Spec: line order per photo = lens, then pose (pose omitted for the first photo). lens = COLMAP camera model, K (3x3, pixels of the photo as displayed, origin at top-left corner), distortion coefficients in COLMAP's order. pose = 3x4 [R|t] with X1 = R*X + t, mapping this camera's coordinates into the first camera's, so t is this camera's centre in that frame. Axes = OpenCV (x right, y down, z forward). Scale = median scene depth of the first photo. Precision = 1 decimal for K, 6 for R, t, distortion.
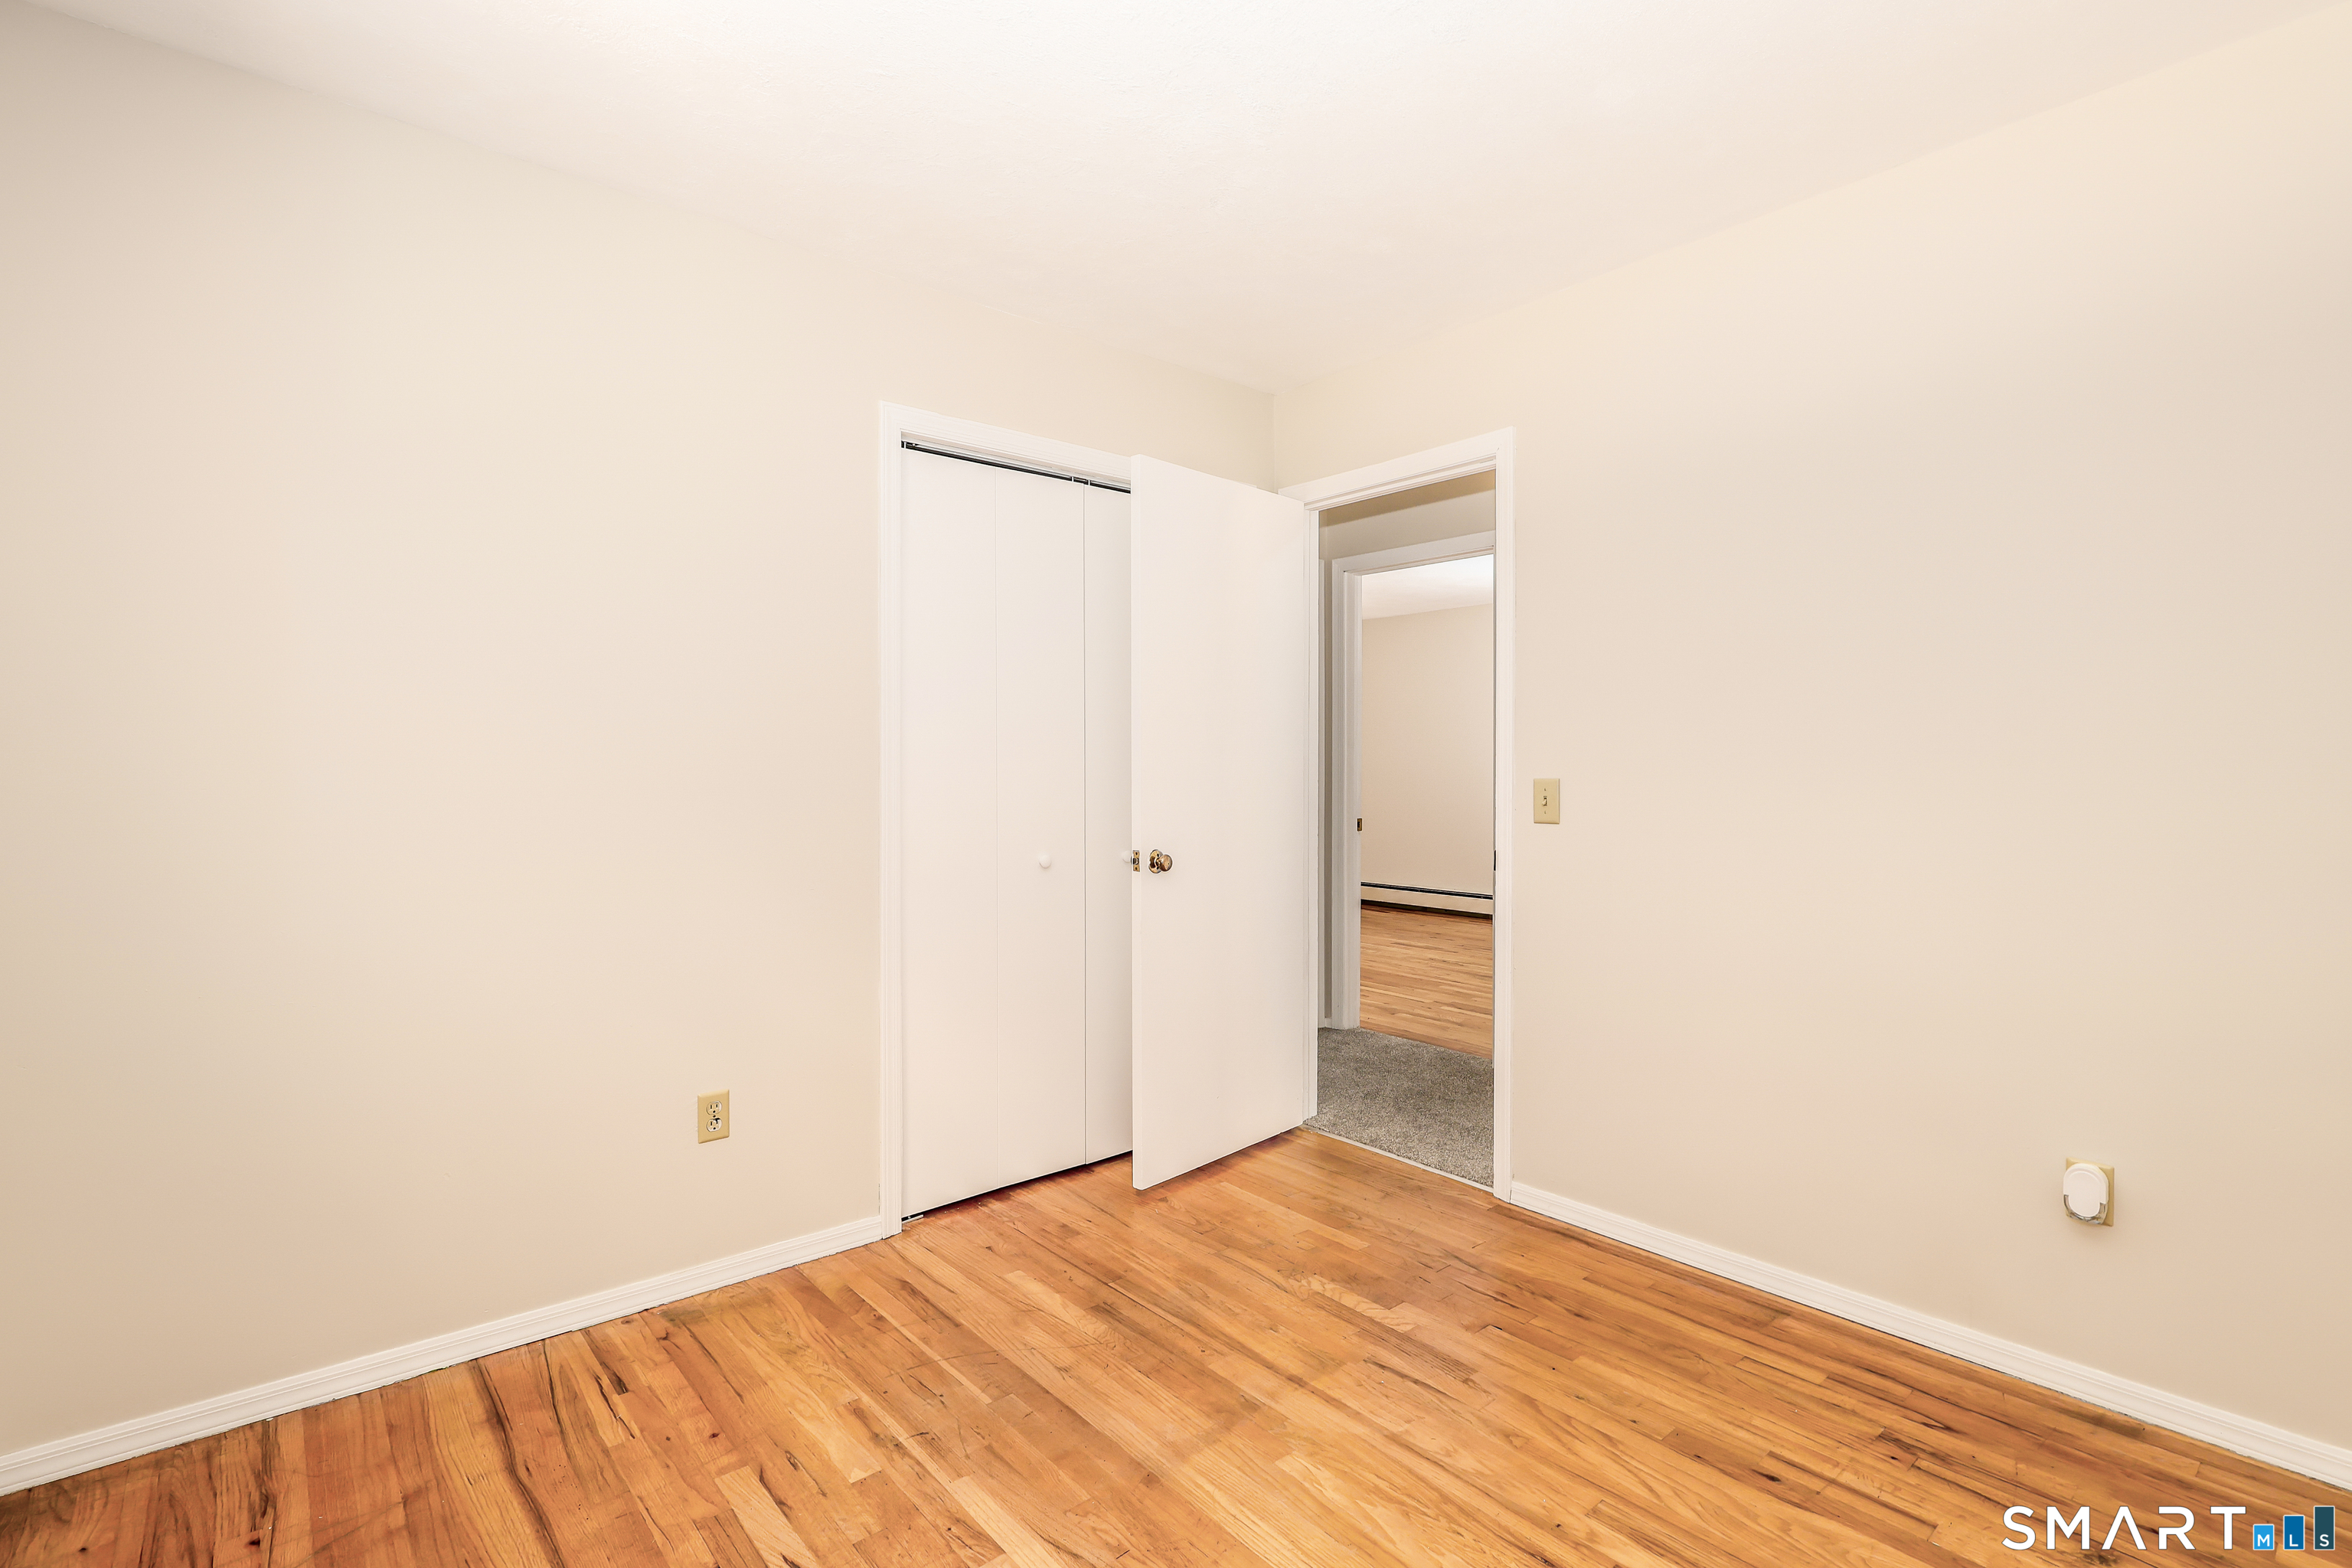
lens RADIAL K [[1111.3, 0, 1167.6], [0, 1111.3, 746.0], [0, 0, 1]] dist [-0.000317, 0.000993]
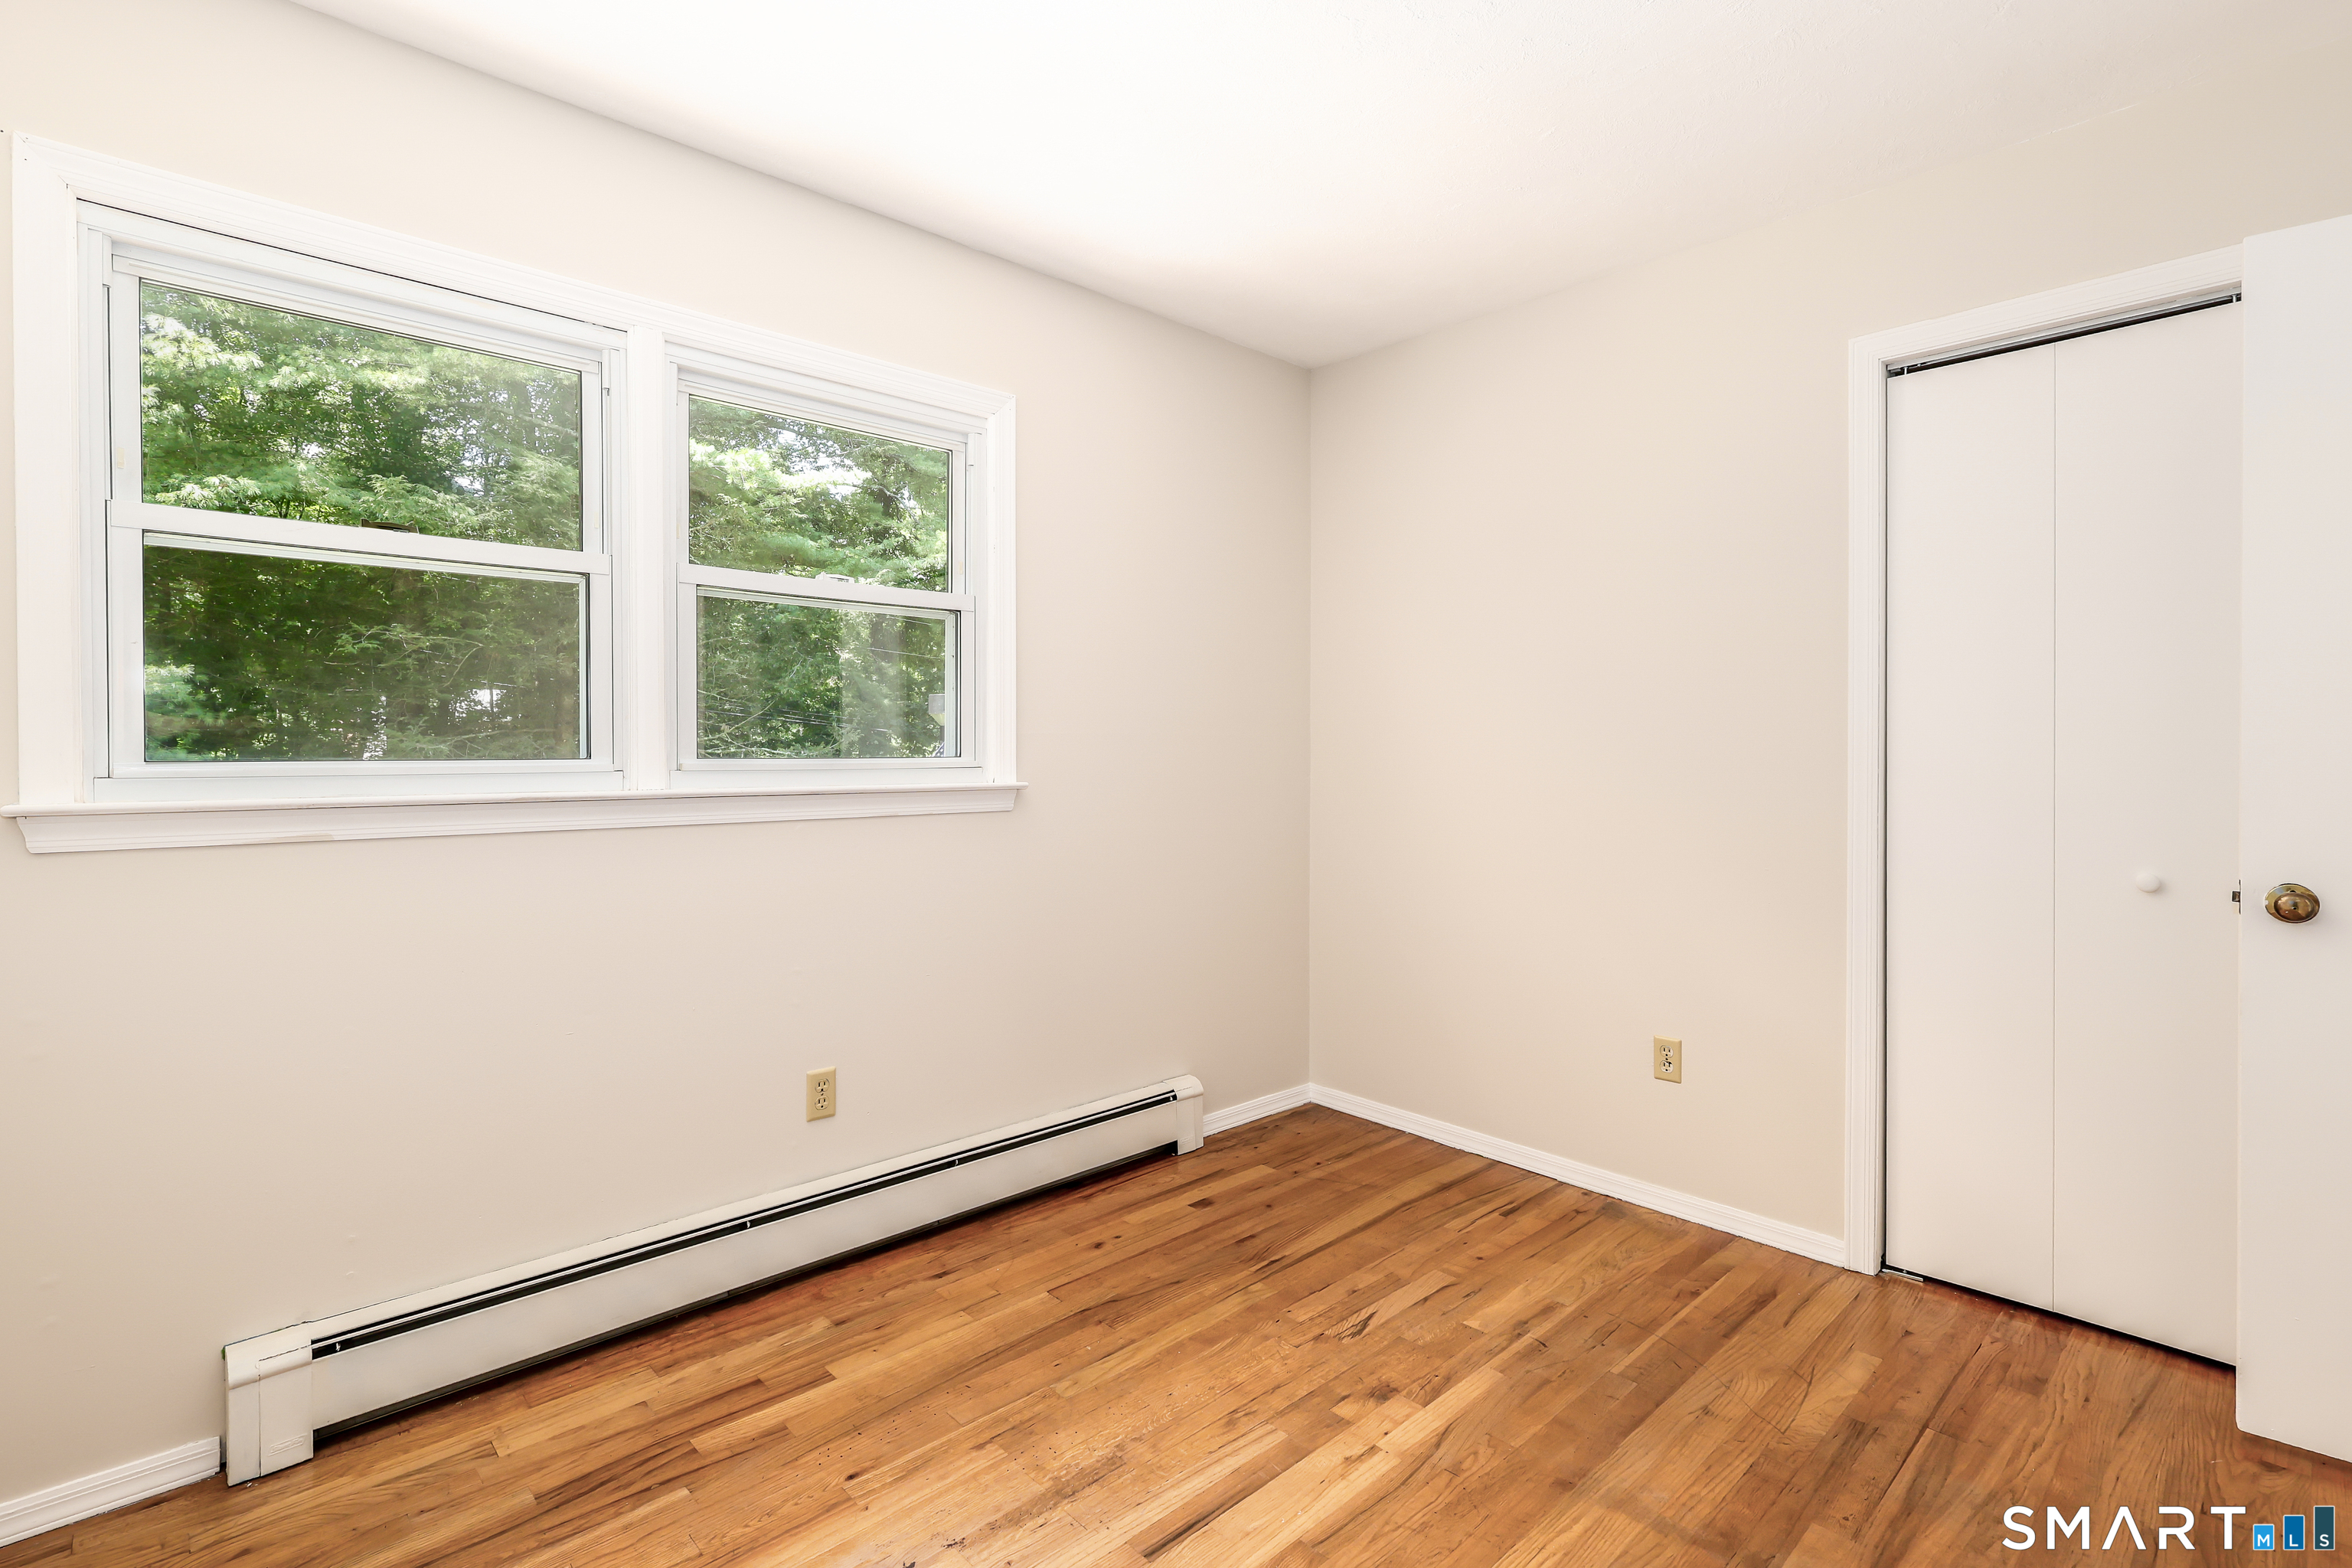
lens RADIAL K [[1111.3, 0, 1167.6], [0, 1111.3, 746.0], [0, 0, 1]] dist [-0.000317, 0.000993]
pose [[0.034675, -0.003371, -0.999393, 0.809533], [0.015341, 0.999878, -0.002840, 0.017227], [0.999281, -0.015233, 0.034722, 0.549403]]
